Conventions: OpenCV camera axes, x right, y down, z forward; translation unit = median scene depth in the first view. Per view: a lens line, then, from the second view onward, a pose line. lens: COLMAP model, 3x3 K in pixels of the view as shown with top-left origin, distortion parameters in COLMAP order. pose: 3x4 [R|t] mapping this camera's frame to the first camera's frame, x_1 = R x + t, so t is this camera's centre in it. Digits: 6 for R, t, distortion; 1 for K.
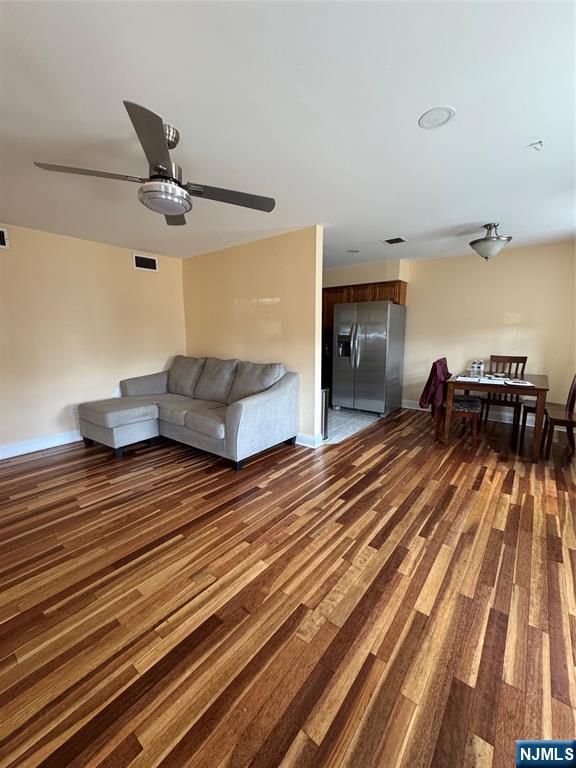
lens RADIAL K [[313.1, 0, 287.3], [0, 313.1, 382.6], [0, 0, 1]] dist [-0.003017, 0.000358]
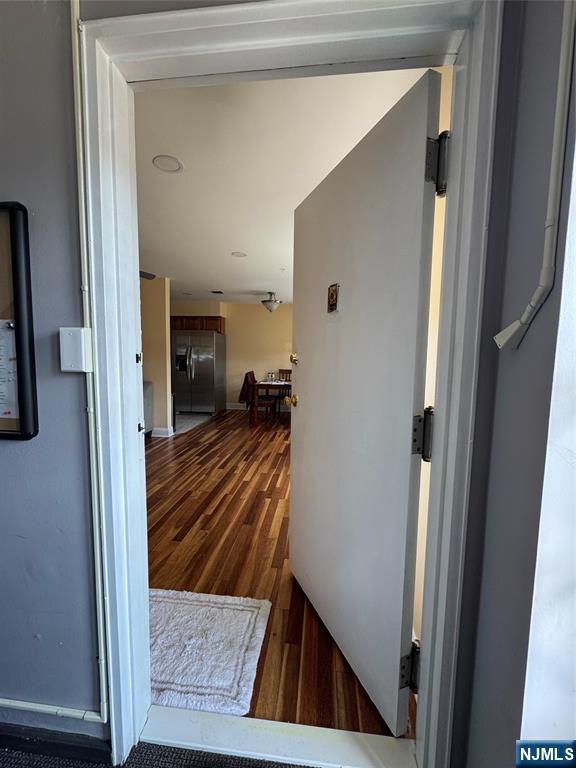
lens RADIAL K [[313.1, 0, 289.6], [0, 313.1, 383.7], [0, 0, 1]] dist [-0.003017, 0.000358]
pose [[0.841621, -0.028225, 0.539331, -0.293695], [0.062808, 0.996973, -0.045836, 0.113723], [-0.536404, 0.072451, 0.840846, -0.652562]]
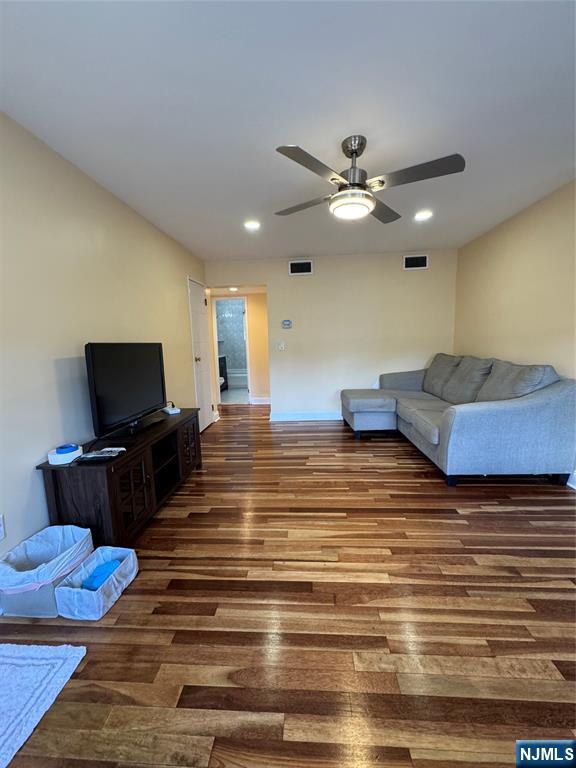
lens RADIAL K [[313.1, 0, 287.9], [0, 313.1, 383.7], [0, 0, 1]] dist [-0.003017, 0.000358]
pose [[0.567940, 0.098805, -0.817118, 0.337997], [-0.098692, 0.993781, 0.051571, 0.002784], [0.817132, 0.051354, 0.574159, 0.167887]]
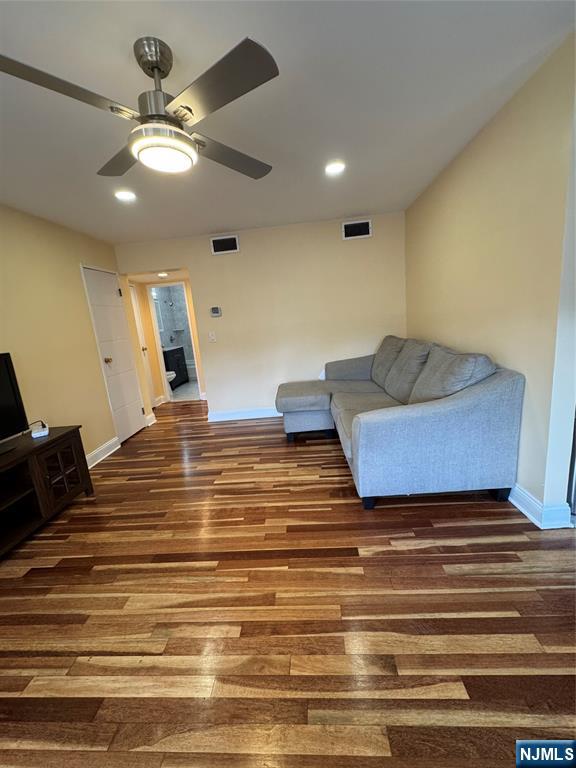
lens RADIAL K [[313.1, 0, 288.1], [0, 313.1, 383.6], [0, 0, 1]] dist [-0.003017, 0.000358]
pose [[0.573503, 0.116334, -0.810901, 0.354236], [-0.037921, 0.992574, 0.115578, -0.090338], [0.818325, -0.035534, 0.573656, 0.598741]]
